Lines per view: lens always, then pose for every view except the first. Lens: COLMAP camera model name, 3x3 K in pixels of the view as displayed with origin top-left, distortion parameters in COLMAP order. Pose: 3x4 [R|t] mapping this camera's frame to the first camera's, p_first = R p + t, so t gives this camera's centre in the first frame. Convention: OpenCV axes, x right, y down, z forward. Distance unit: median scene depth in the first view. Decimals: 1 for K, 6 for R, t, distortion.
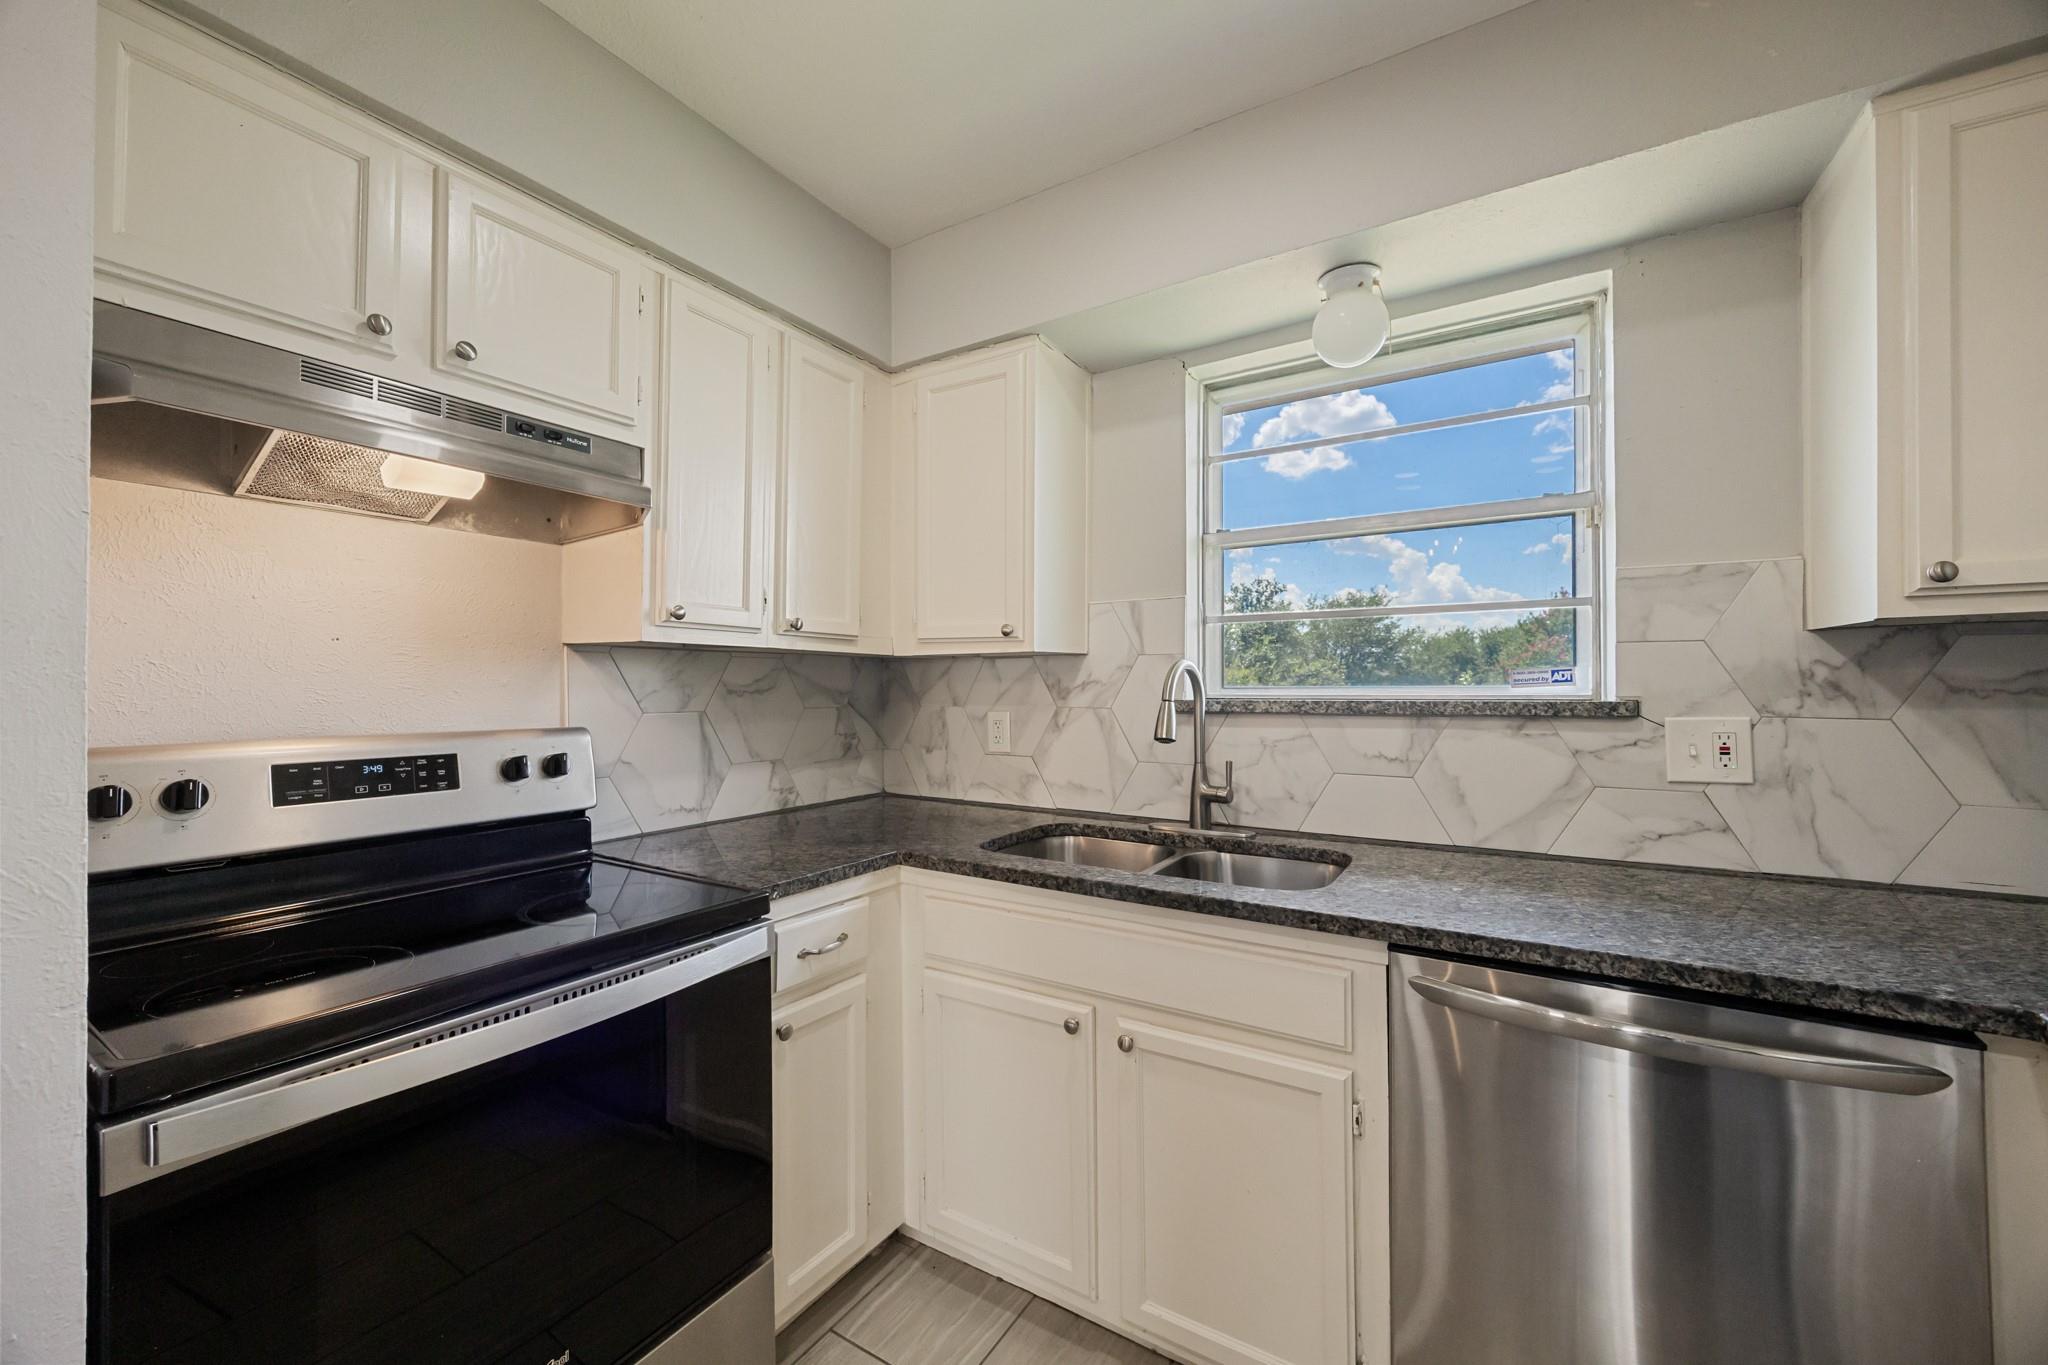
lens RADIAL K [[786.6, 0, 1016.4], [0, 786.6, 676.7], [0, 0, 1]] dist [-0.002975, -0.000224]
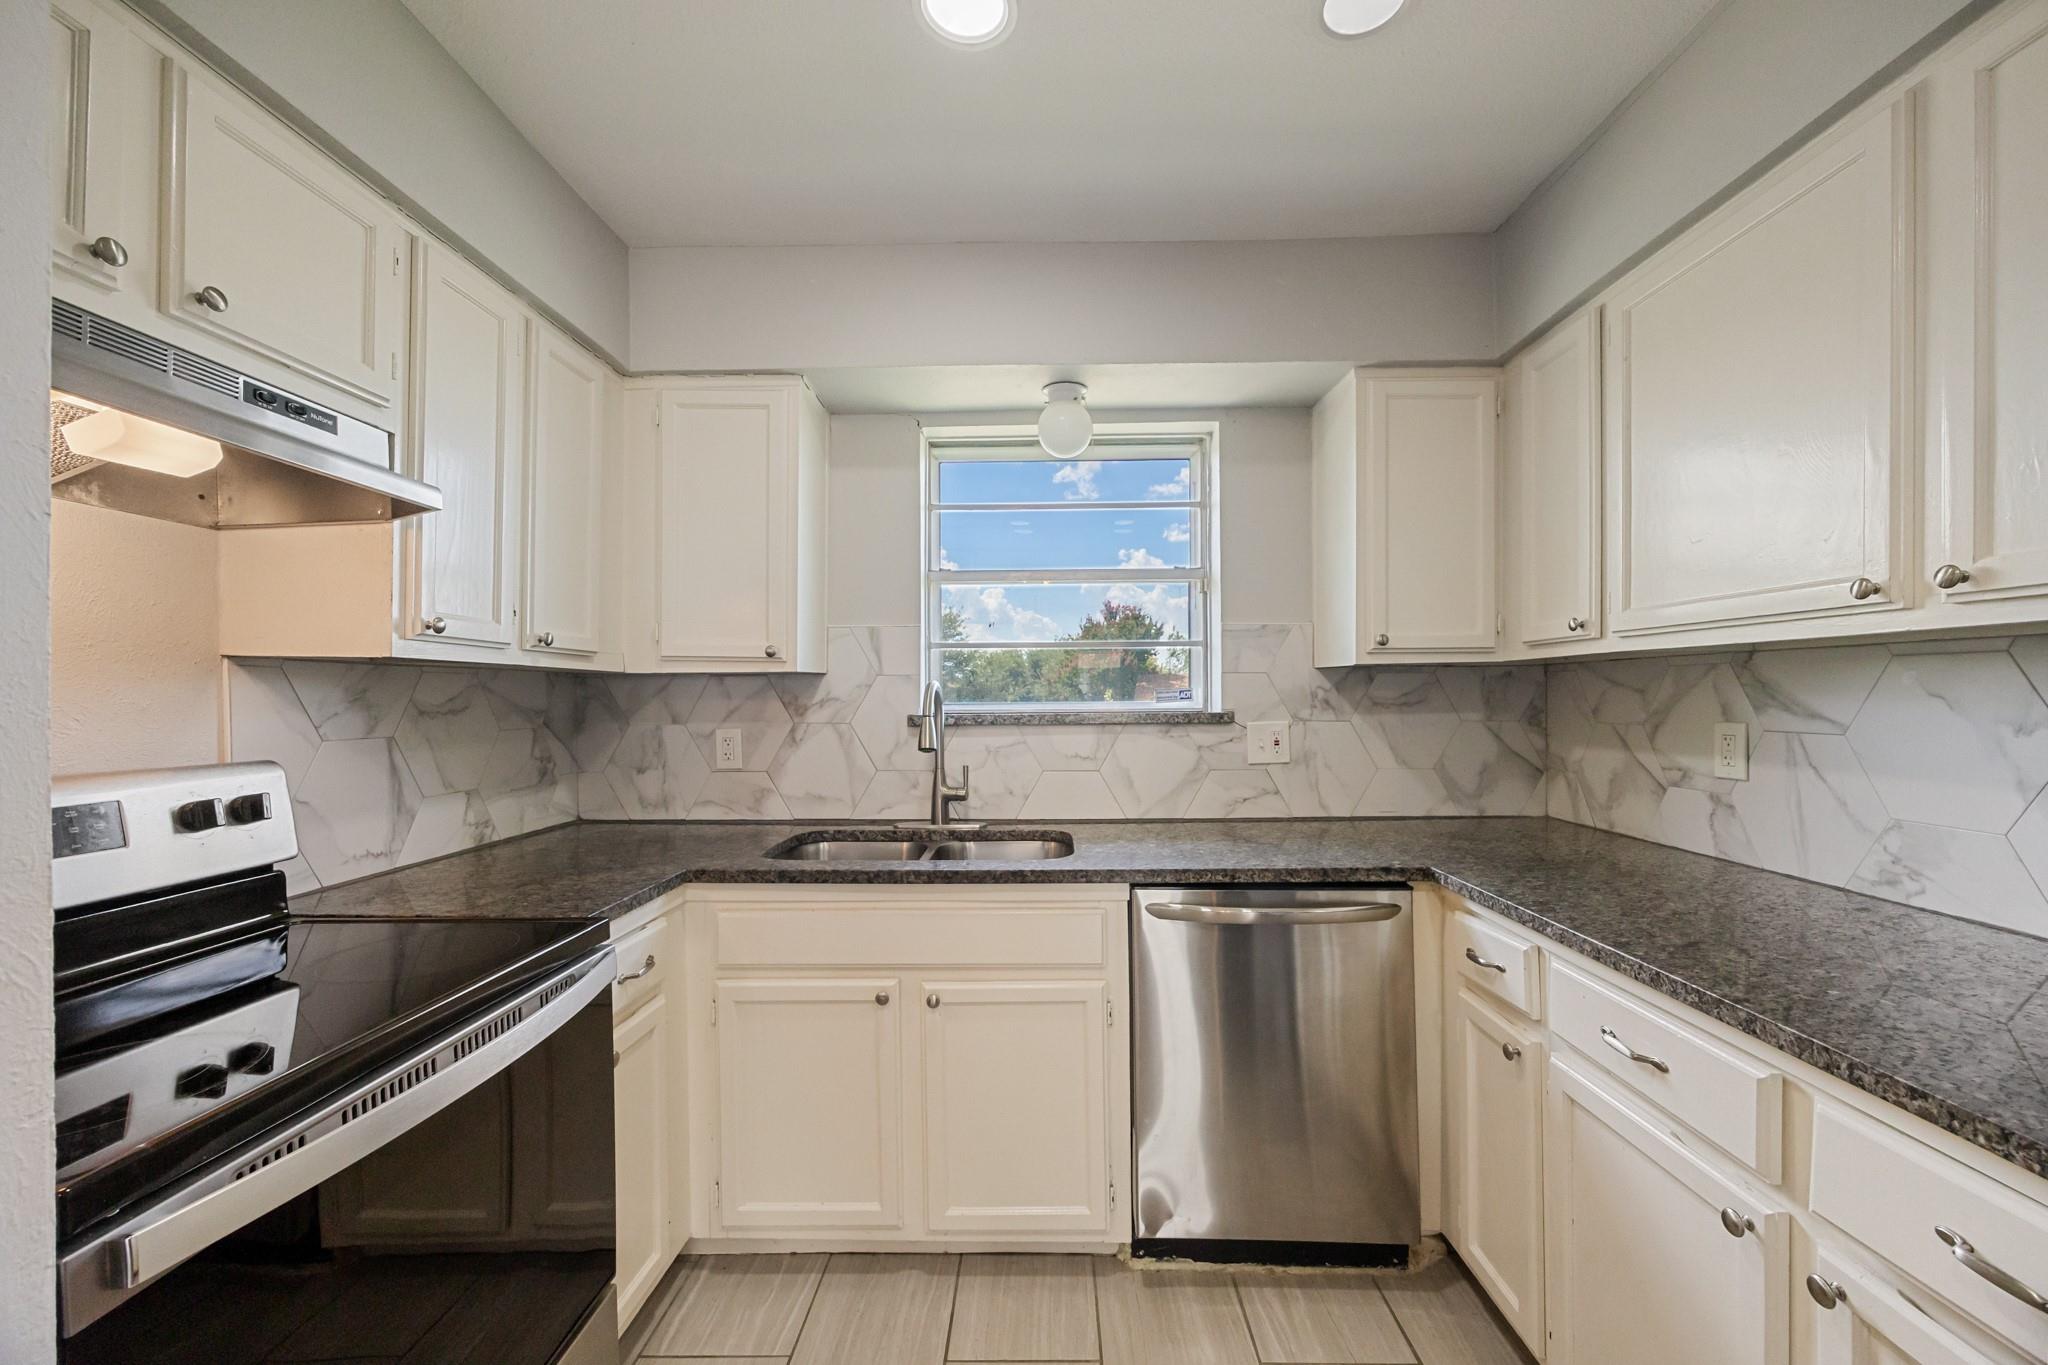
lens RADIAL K [[786.6, 0, 1042.9], [0, 786.6, 690.2], [0, 0, 1]] dist [-0.002975, -0.000224]
pose [[0.854551, 0.001589, 0.519365, -0.300197], [-0.002879, 0.999994, 0.001677, -0.011975], [-0.519360, -0.002928, 0.854551, -0.103594]]
